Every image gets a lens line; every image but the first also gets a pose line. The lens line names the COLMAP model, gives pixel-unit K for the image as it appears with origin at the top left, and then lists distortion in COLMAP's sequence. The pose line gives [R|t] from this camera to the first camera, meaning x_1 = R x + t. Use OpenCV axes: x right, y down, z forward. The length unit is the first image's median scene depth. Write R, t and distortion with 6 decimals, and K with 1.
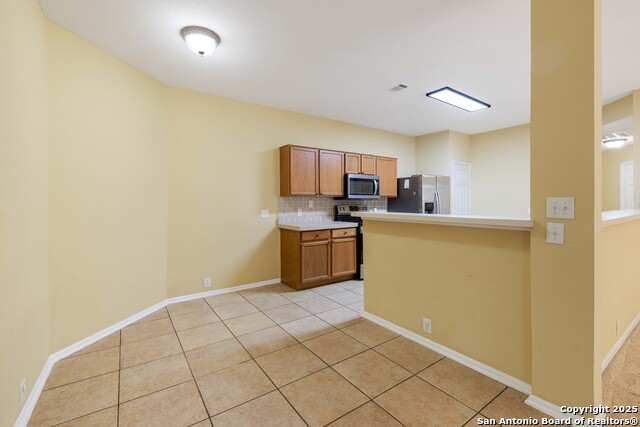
lens RADIAL K [[277.4, 0, 320.5], [0, 277.4, 207.0], [0, 0, 1]] dist [-0.001635, 0.000014]
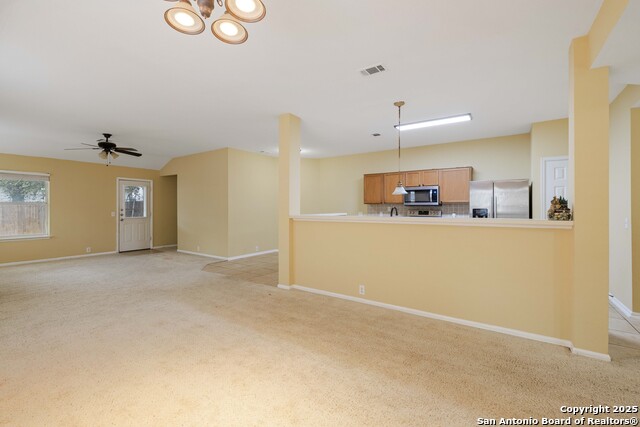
lens RADIAL K [[277.4, 0, 320.5], [0, 277.4, 207.0], [0, 0, 1]] dist [-0.001635, 0.000014]
pose [[0.337791, 0.004760, -0.941209, 1.288894], [-0.015984, 0.999872, -0.000680, -0.014758], [0.941085, 0.015274, 0.337824, 0.160277]]
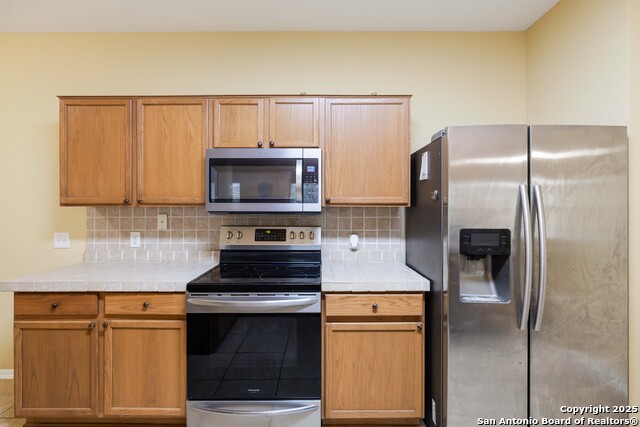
lens RADIAL K [[297.9, 0, 320.0], [0, 297.9, 213.5], [0, 0, 1]] dist [-0.003042, -0.000441]
pose [[0.819826, 0.013985, -0.572442, 0.485359], [-0.014648, 0.999887, 0.003450, -0.032604], [0.572426, 0.005557, 0.819938, 0.774674]]
